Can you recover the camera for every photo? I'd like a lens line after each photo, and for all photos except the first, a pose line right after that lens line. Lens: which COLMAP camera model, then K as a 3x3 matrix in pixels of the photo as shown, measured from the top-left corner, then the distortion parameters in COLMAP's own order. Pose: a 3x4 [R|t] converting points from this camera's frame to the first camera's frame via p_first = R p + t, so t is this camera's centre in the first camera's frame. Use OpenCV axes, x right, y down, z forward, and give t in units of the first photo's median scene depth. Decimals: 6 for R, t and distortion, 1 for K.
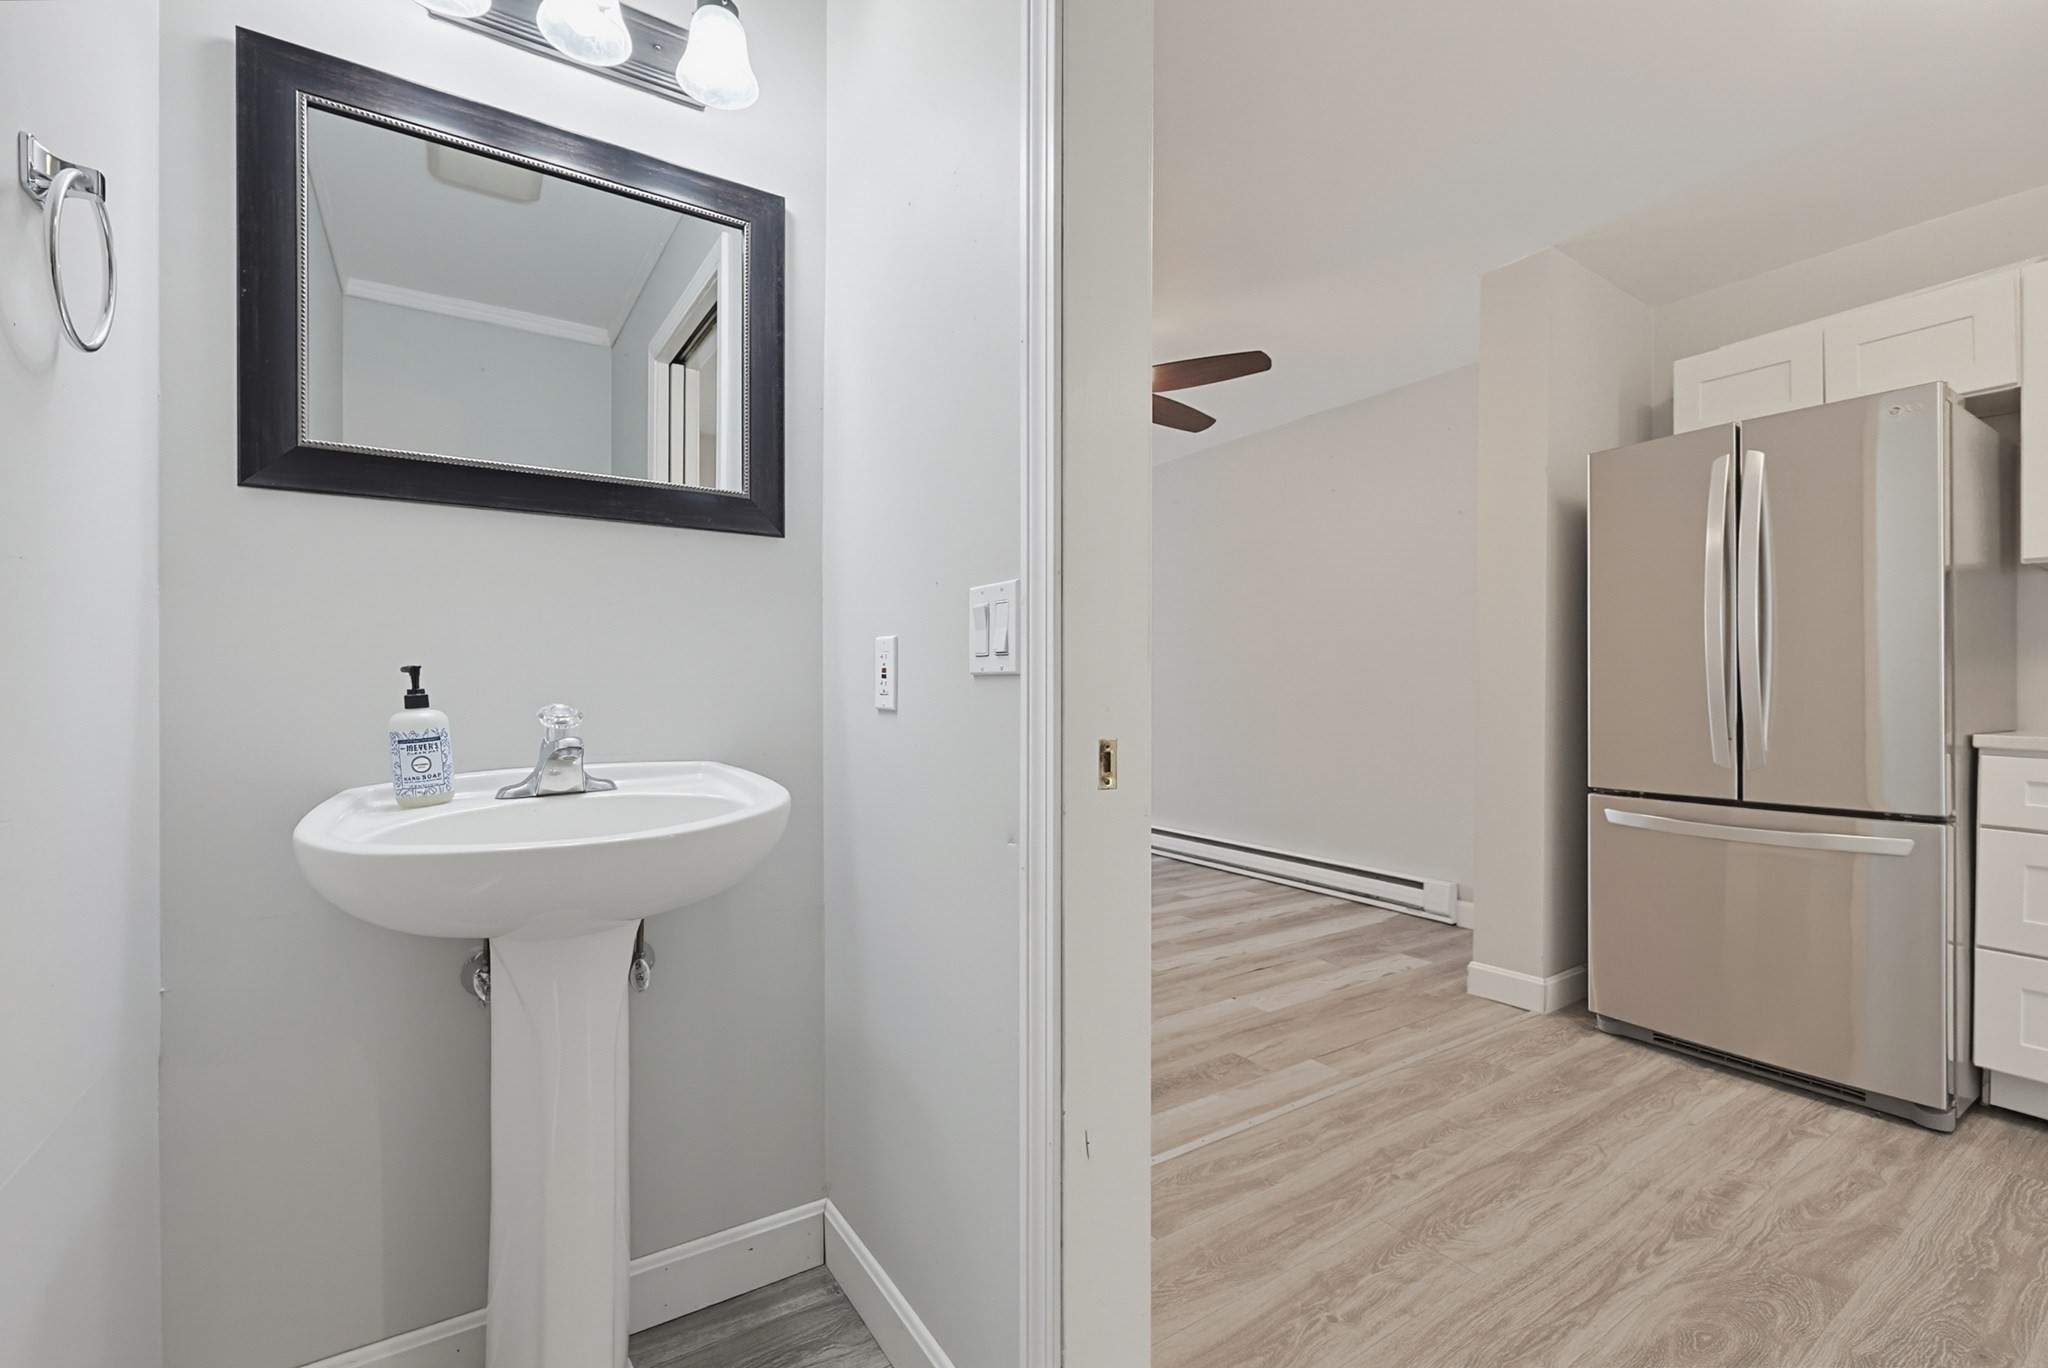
lens RADIAL K [[884.1, 0, 1040.8], [0, 884.1, 681.9], [0, 0, 1]] dist [-0.001953, 0.000052]
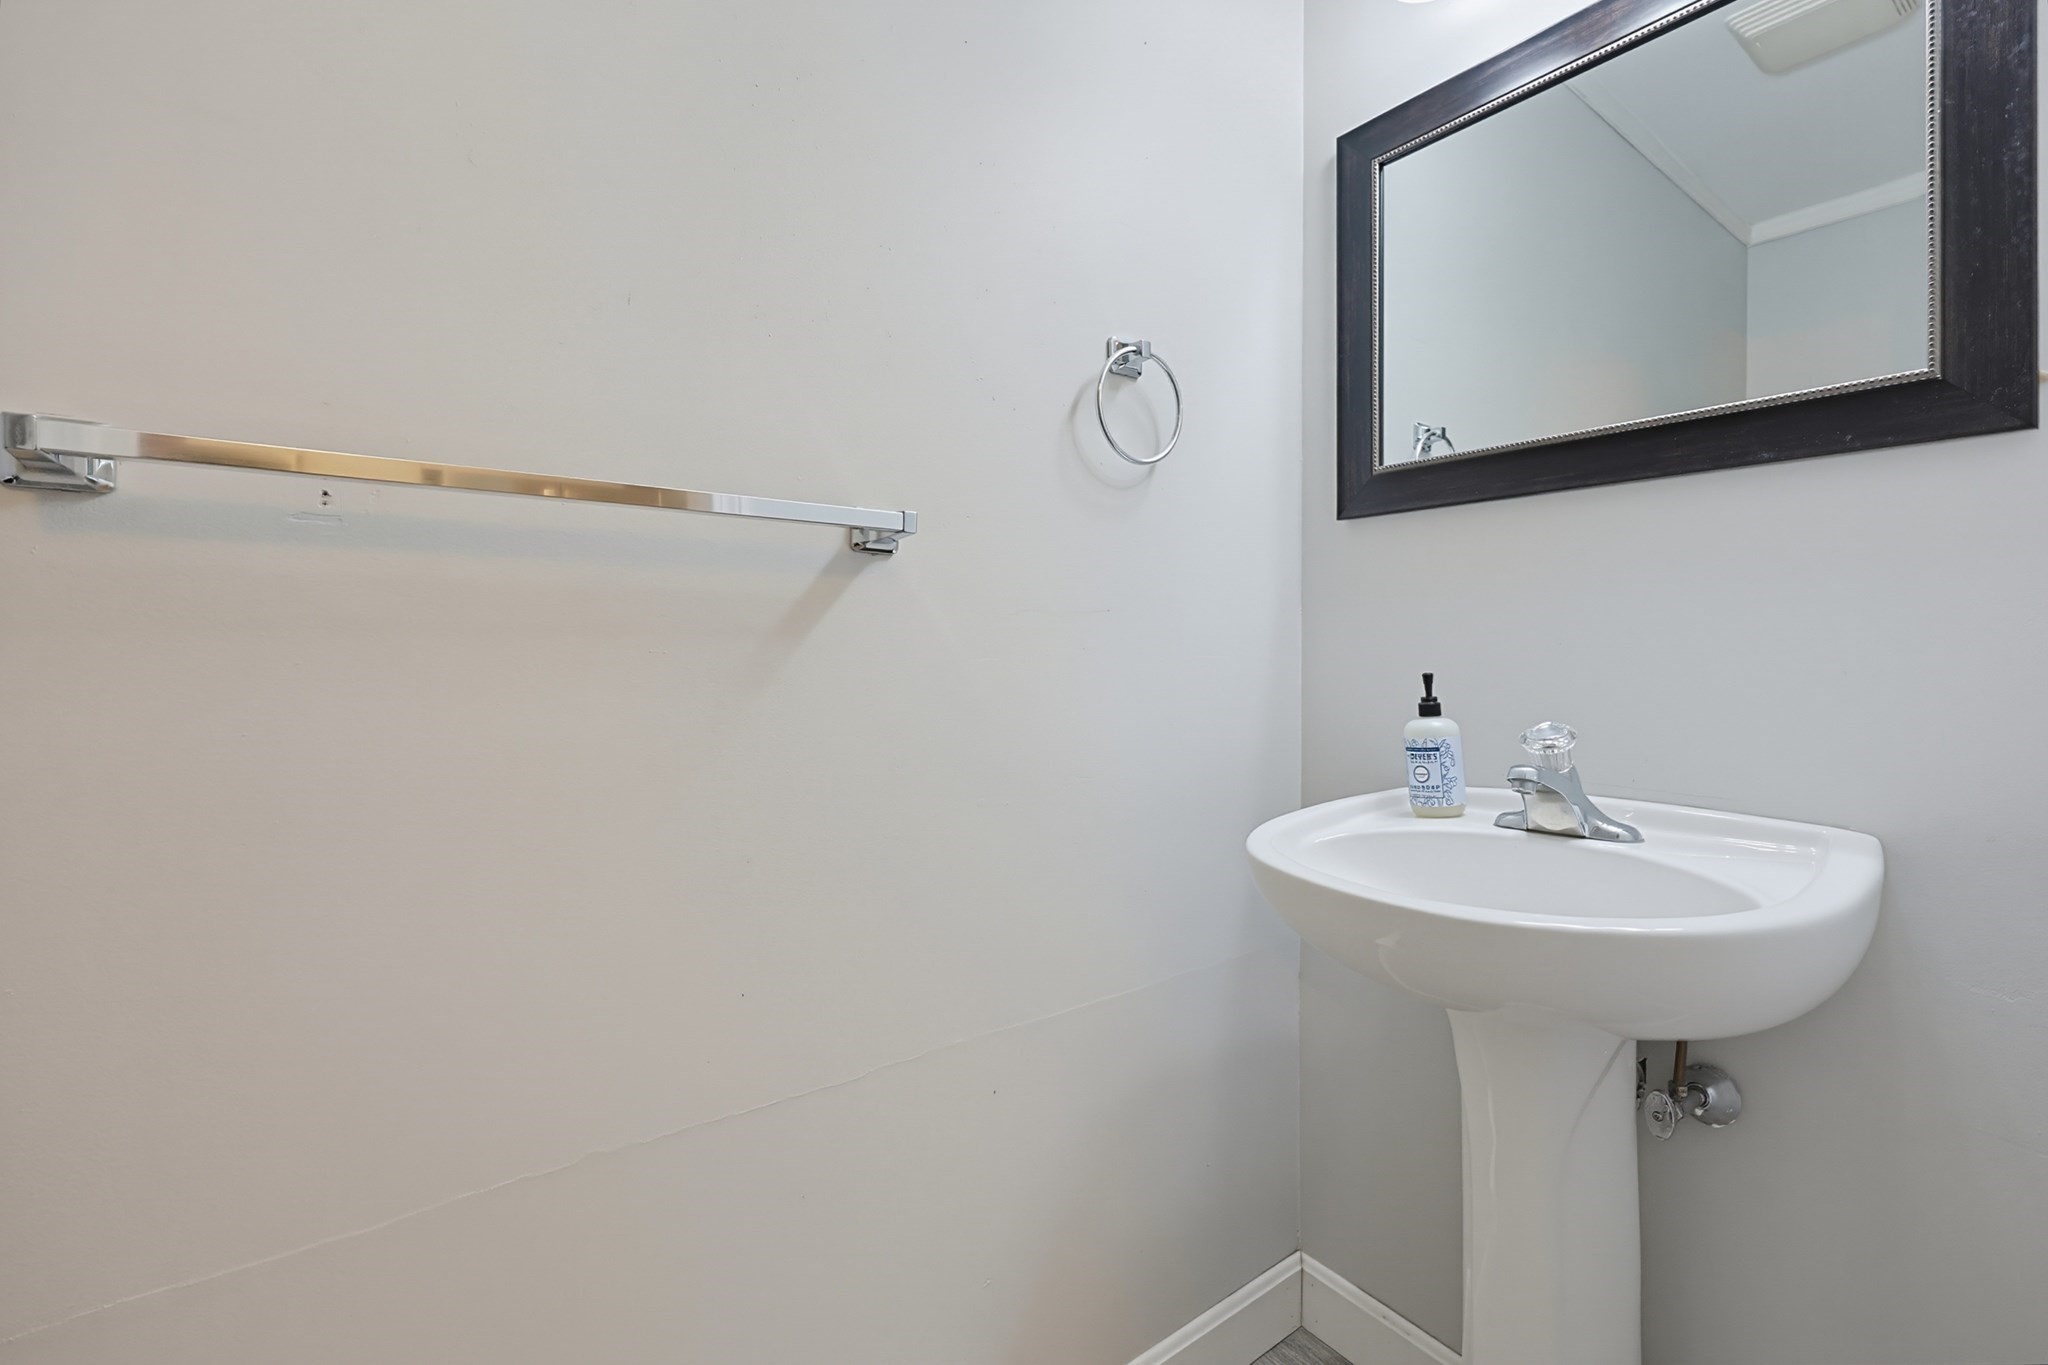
lens RADIAL K [[890.7, 0, 1024.8], [0, 890.7, 646.5], [0, 0, 1]] dist [-0.001655, -0.000182]
pose [[0.052543, -0.003469, -0.998613, 0.265958], [0.003067, 0.999990, -0.003312, -0.046537], [0.998614, -0.002888, 0.052553, 0.494397]]
